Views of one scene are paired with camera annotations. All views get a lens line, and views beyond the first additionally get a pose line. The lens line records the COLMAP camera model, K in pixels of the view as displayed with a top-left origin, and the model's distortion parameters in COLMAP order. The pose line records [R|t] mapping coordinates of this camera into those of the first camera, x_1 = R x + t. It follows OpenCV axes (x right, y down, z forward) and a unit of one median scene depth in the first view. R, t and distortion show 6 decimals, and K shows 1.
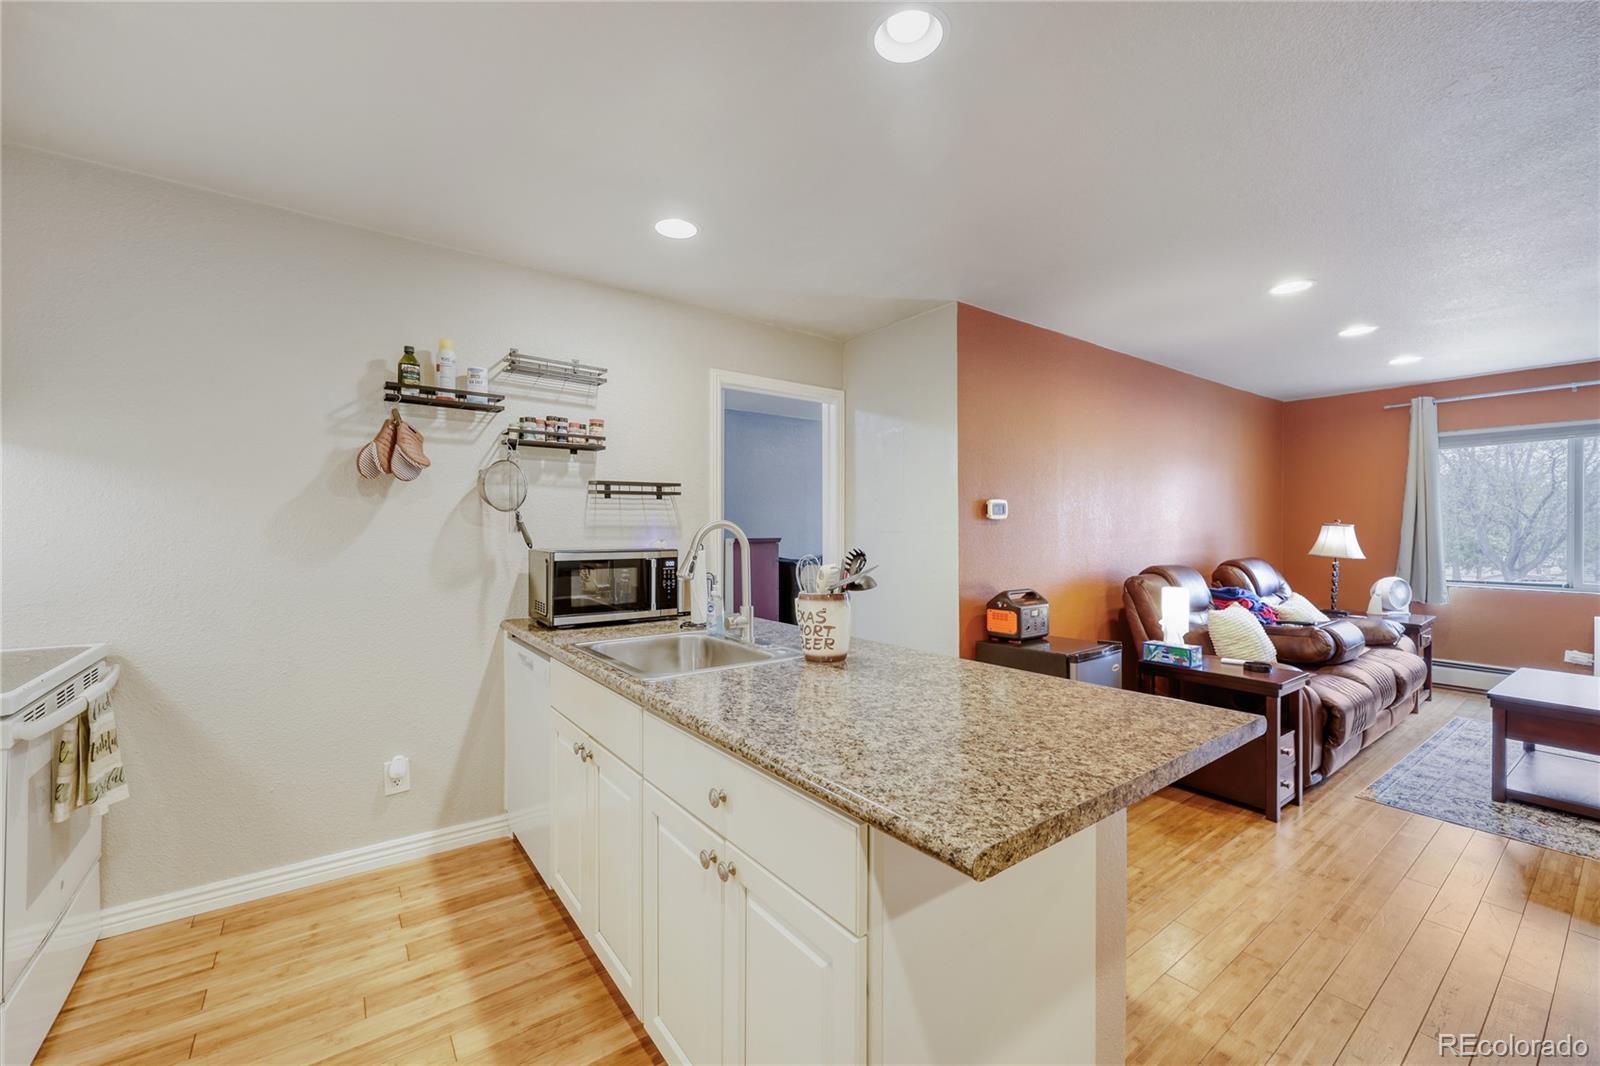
lens RADIAL K [[643.6, 0, 799.4], [0, 643.6, 533.7], [0, 0, 1]] dist [0.001516, -0.000117]
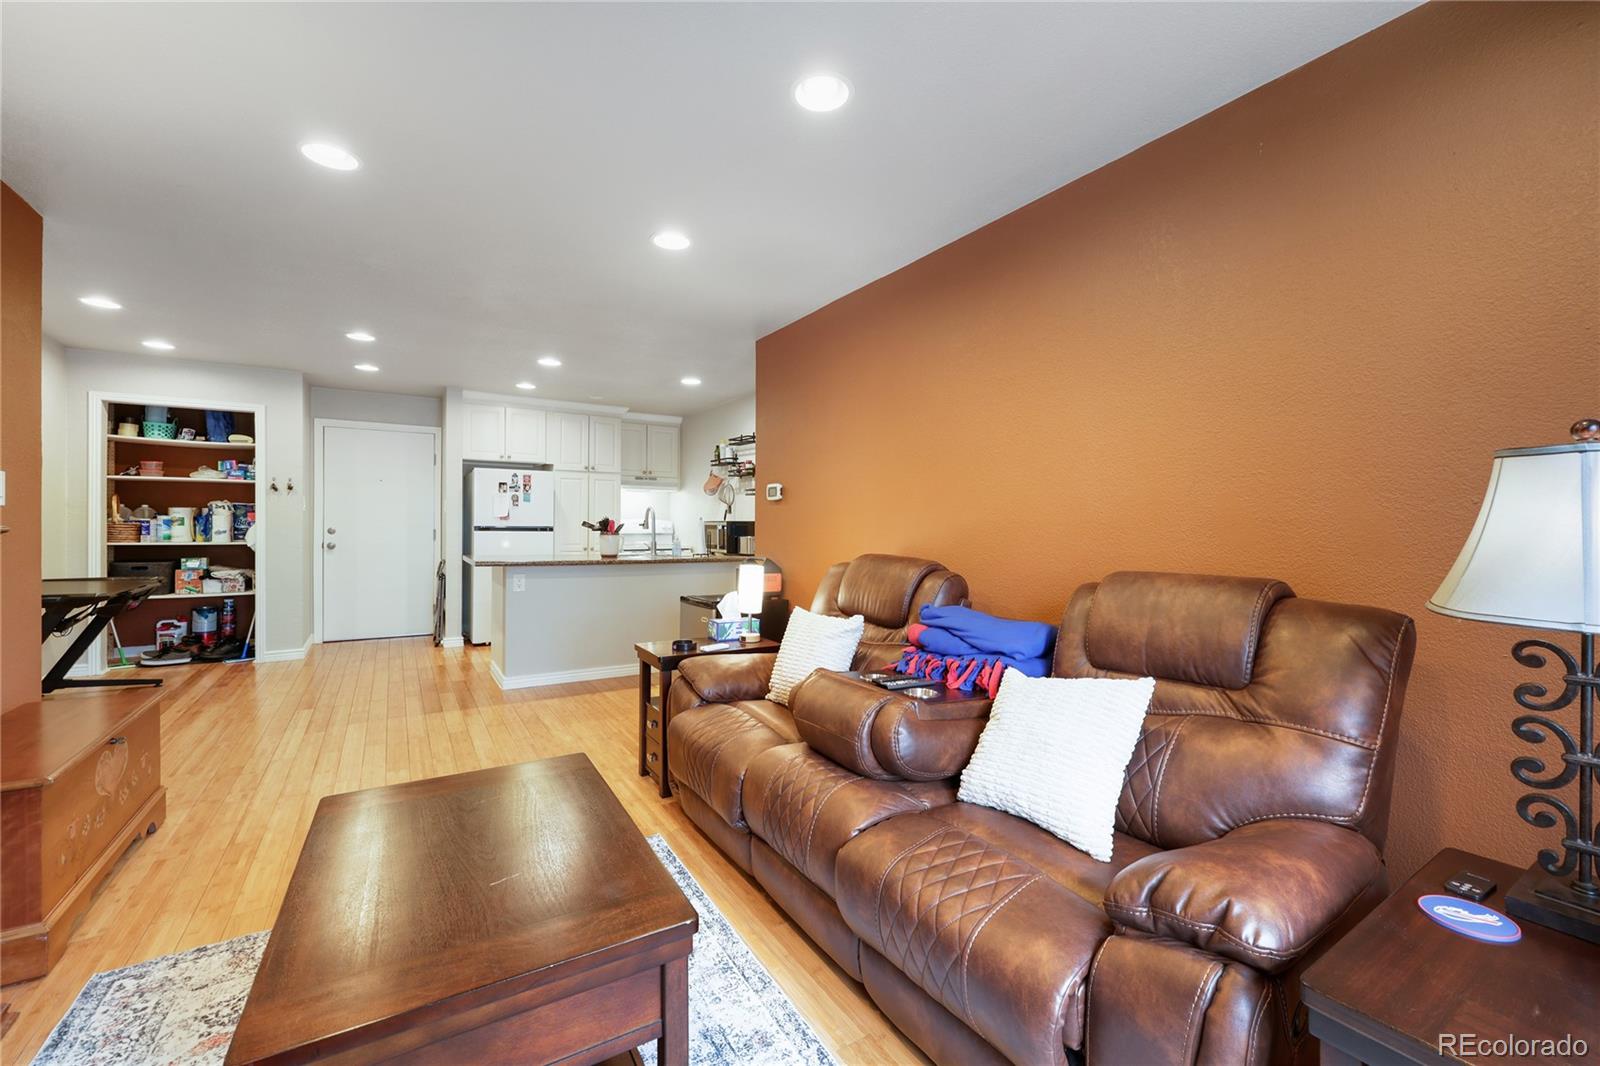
lens RADIAL K [[643.6, 0, 803.7], [0, 643.6, 528.3], [0, 0, 1]] dist [0.001516, -0.000117]
pose [[-0.089214, 0.006966, -0.995988, 1.180093], [-0.013164, 0.999880, 0.008172, 0.013236], [0.995926, 0.013840, -0.089111, 0.900106]]
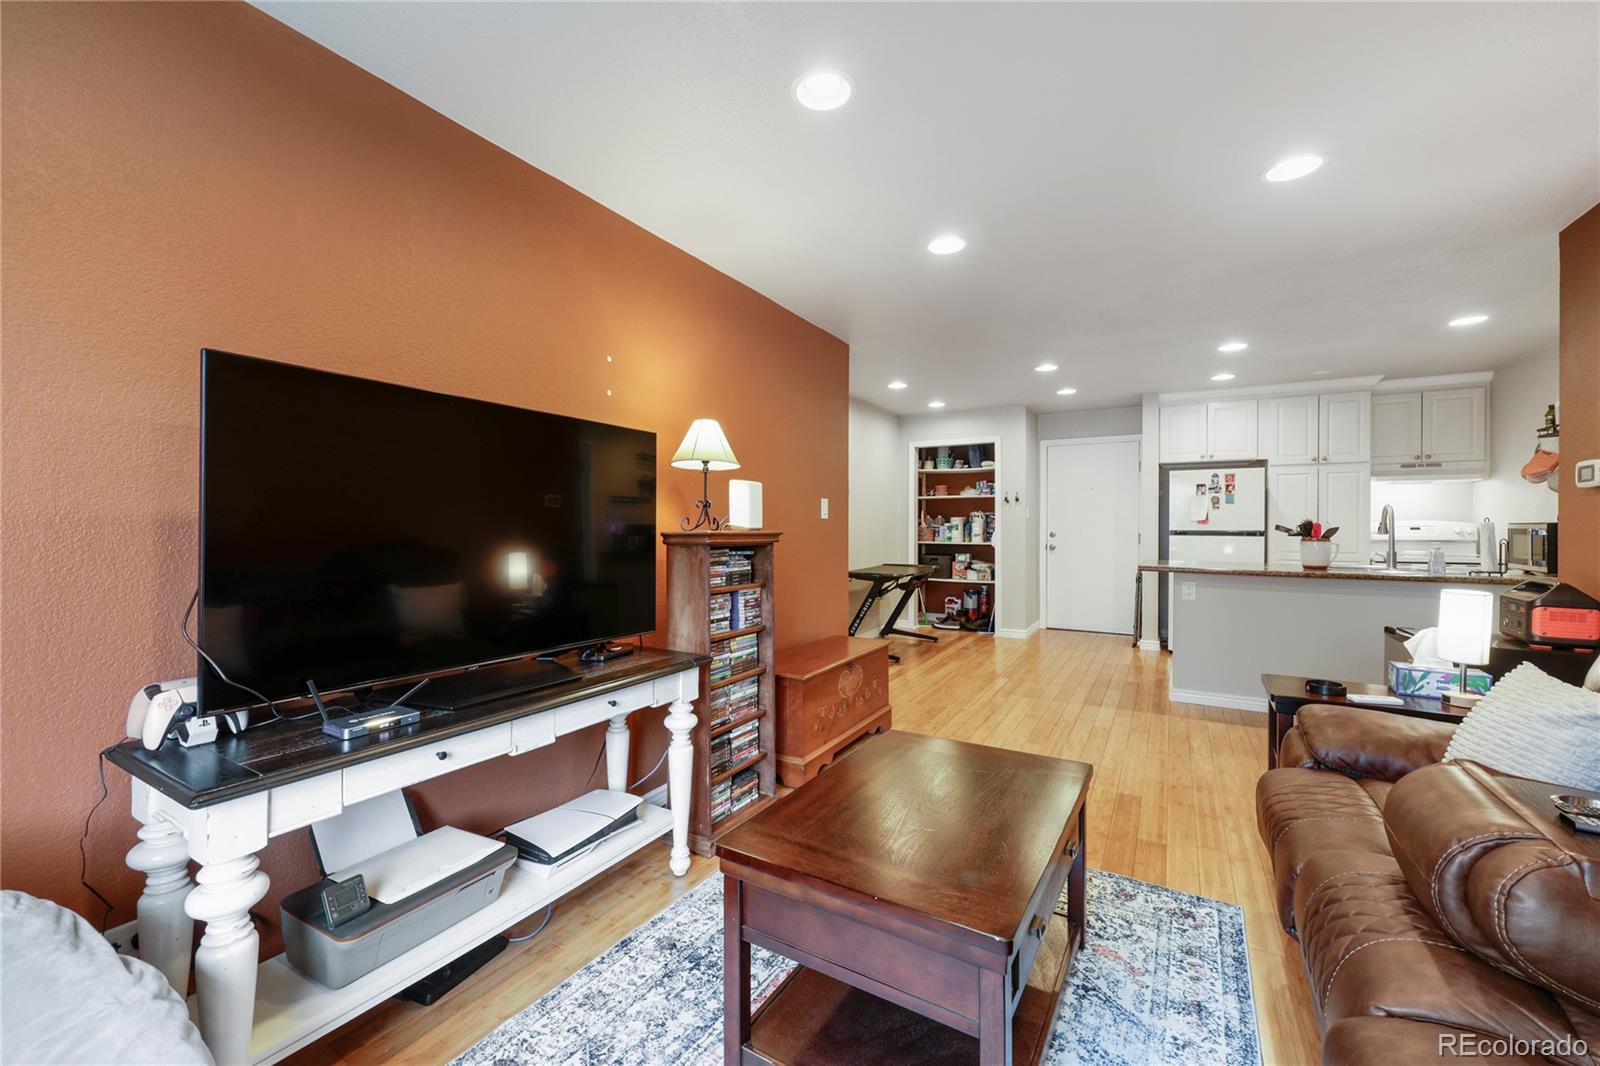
lens RADIAL K [[643.6, 0, 806.8], [0, 643.6, 528.0], [0, 0, 1]] dist [0.001516, -0.000117]
pose [[-0.918871, 0.002599, -0.394549, 1.099355], [-0.001465, 0.999949, 0.009998, 0.011416], [0.394555, 0.009765, -0.918821, 1.026055]]
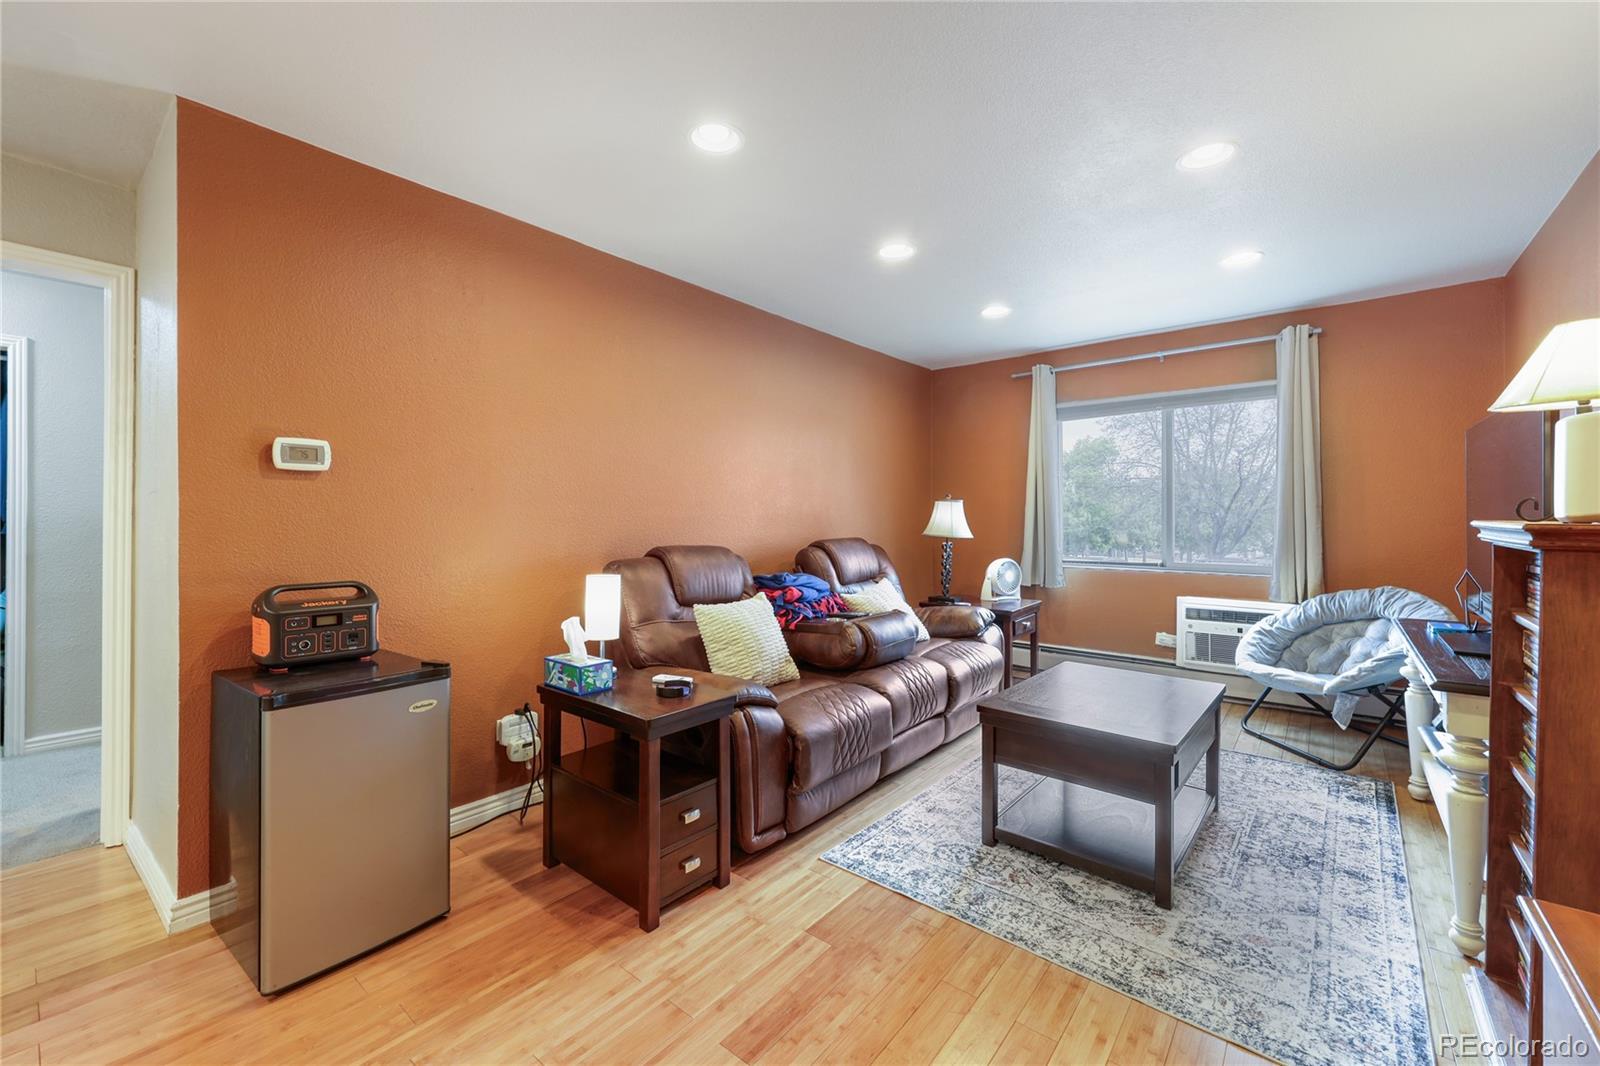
lens RADIAL K [[643.6, 0, 797.3], [0, 643.6, 521.7], [0, 0, 1]] dist [0.001516, -0.000117]
pose [[0.971813, 0.000467, 0.235753, 0.479780], [0.001084, 0.999979, -0.006450, 0.023893], [-0.235751, 0.006524, 0.971792, 0.214402]]
